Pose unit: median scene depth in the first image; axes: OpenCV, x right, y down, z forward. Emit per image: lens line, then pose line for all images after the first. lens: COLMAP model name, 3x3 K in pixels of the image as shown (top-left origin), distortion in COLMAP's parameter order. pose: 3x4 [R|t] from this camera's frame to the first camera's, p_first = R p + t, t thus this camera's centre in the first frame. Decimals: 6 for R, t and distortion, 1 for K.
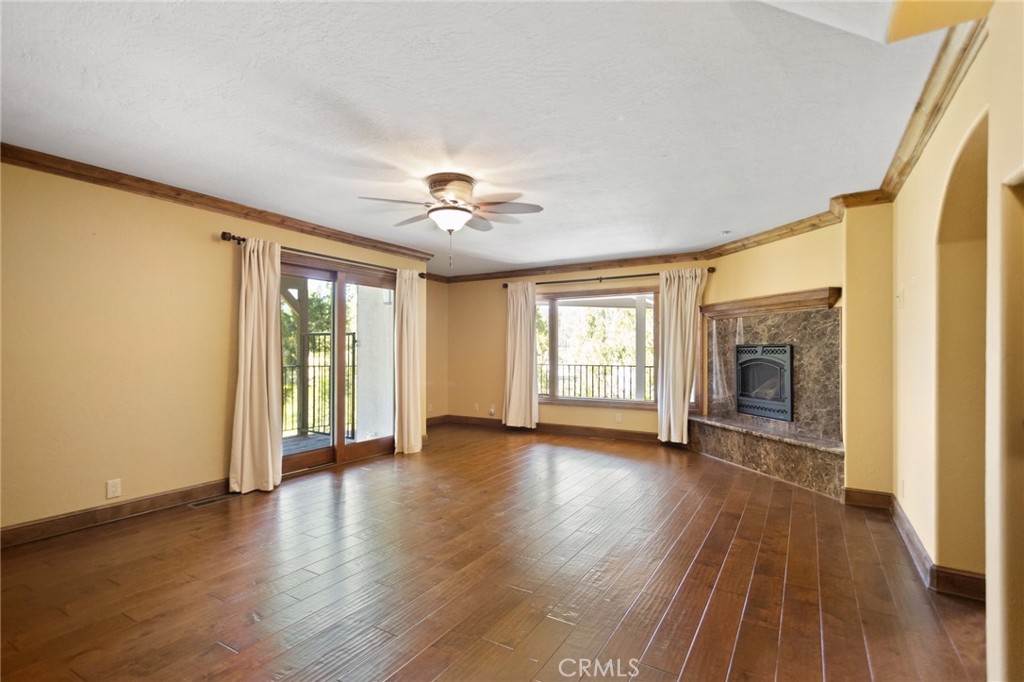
lens RADIAL K [[487.0, 0, 510.7], [0, 487.0, 344.2], [0, 0, 1]] dist [-0.003661, 0.004874]
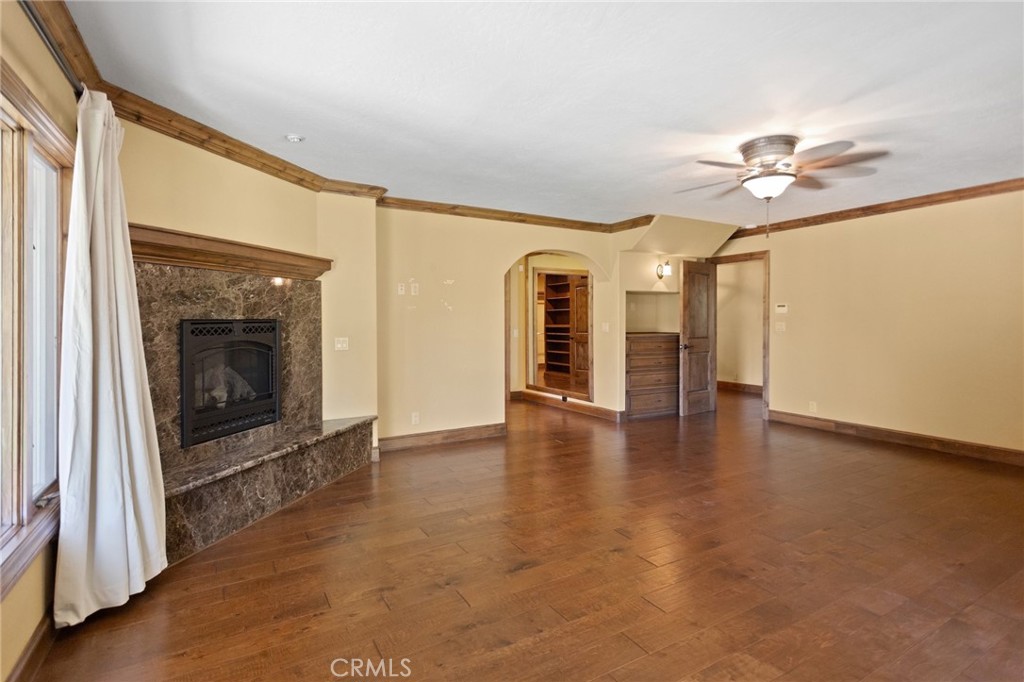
lens RADIAL K [[487.0, 0, 513.2], [0, 487.0, 323.3], [0, 0, 1]] dist [-0.003661, 0.004874]
pose [[-0.878599, -0.000820, 0.477559, -0.110097], [-0.001583, 0.999998, -0.001196, 0.006961], [-0.477558, -0.001807, -0.878599, 1.519898]]
